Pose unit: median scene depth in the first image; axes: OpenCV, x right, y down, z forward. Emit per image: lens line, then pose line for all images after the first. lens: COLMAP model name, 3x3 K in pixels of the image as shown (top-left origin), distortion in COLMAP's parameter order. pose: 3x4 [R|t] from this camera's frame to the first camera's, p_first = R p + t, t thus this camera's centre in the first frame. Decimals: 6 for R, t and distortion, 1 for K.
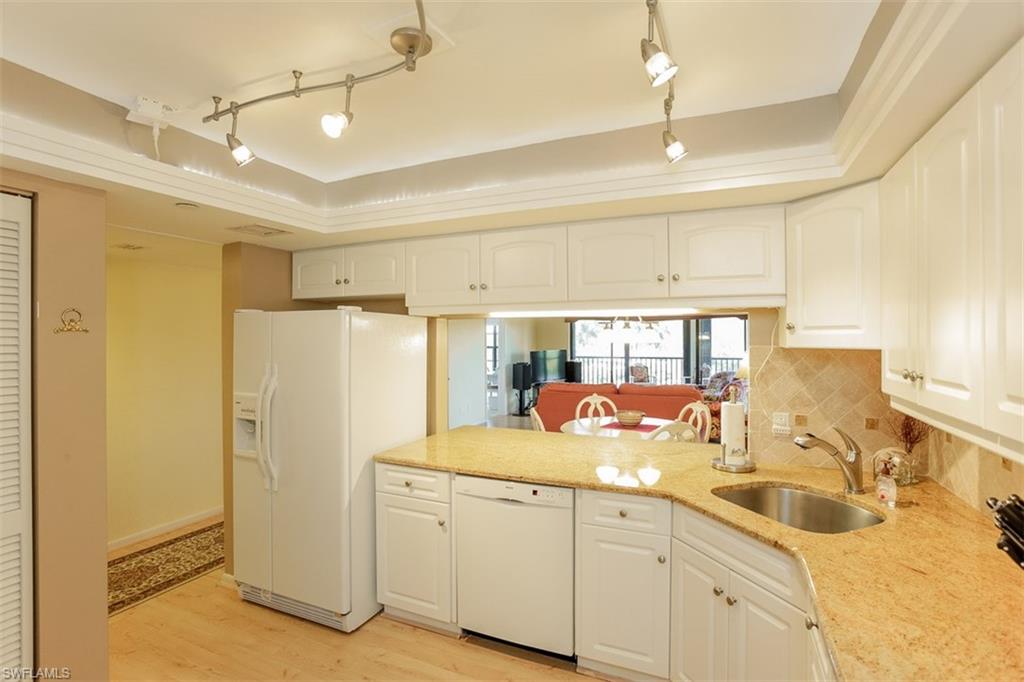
lens RADIAL K [[499.4, 0, 504.6], [0, 499.4, 338.5], [0, 0, 1]] dist [-0.059579, 0.016158]
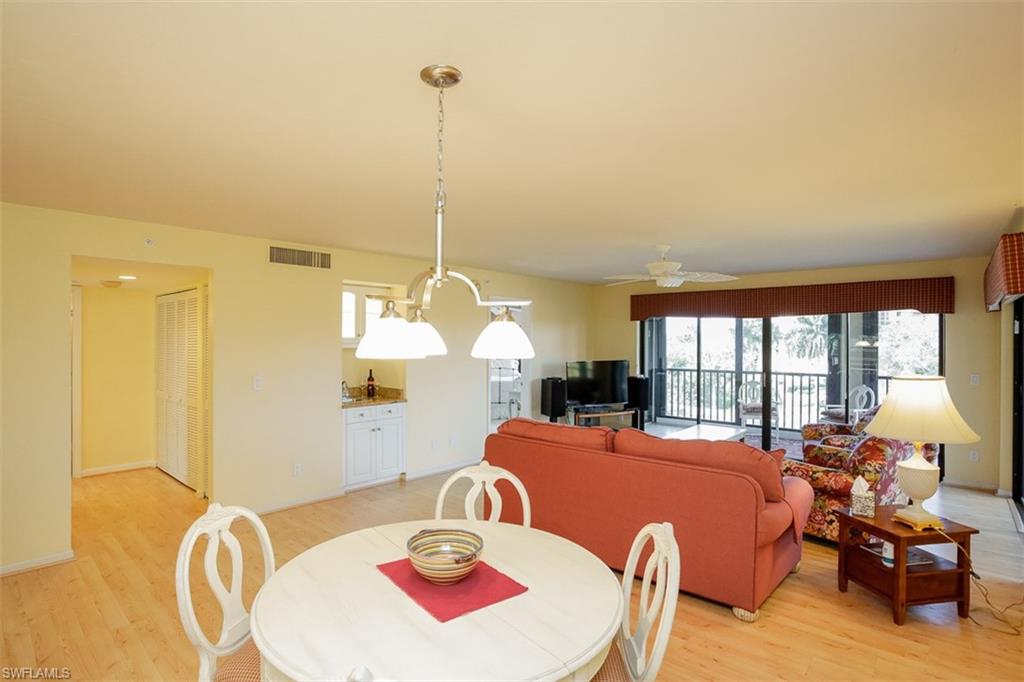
lens RADIAL K [[512.7, 0, 512.8], [0, 512.7, 342.9], [0, 0, 1]] dist [-0.004813, -0.000172]
pose [[0.963409, 0.004317, -0.268002, 0.707969], [-0.004766, 0.999988, -0.001022, -0.005418], [0.267994, 0.002262, 0.963418, 1.109304]]
